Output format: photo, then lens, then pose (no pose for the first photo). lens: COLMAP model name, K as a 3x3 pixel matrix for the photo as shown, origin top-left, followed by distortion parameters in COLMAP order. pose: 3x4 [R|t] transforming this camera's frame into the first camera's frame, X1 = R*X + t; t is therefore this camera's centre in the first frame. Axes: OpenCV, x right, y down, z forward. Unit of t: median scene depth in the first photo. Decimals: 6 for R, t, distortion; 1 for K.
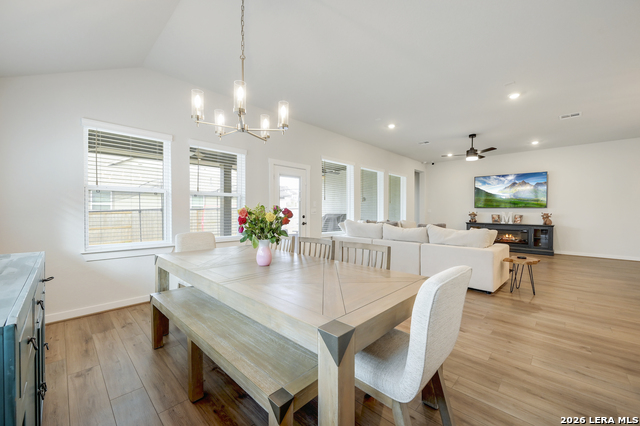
lens RADIAL K [[254.3, 0, 319.9], [0, 254.3, 214.2], [0, 0, 1]] dist [-0.000361, 0.000000]
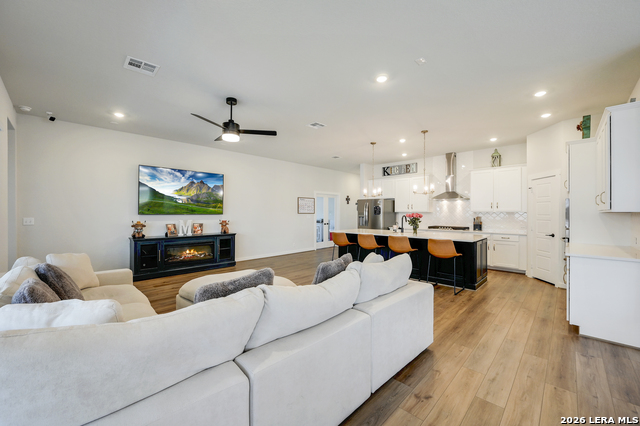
lens RADIAL K [[254.3, 0, 319.9], [0, 254.3, 211.7], [0, 0, 1]] dist [-0.000361, 0.000000]
pose [[0.009640, -0.000082, 0.999954, -0.012297], [0.014962, 0.999888, -0.000062, -0.029362], [-0.999842, 0.014962, 0.009640, 0.636454]]
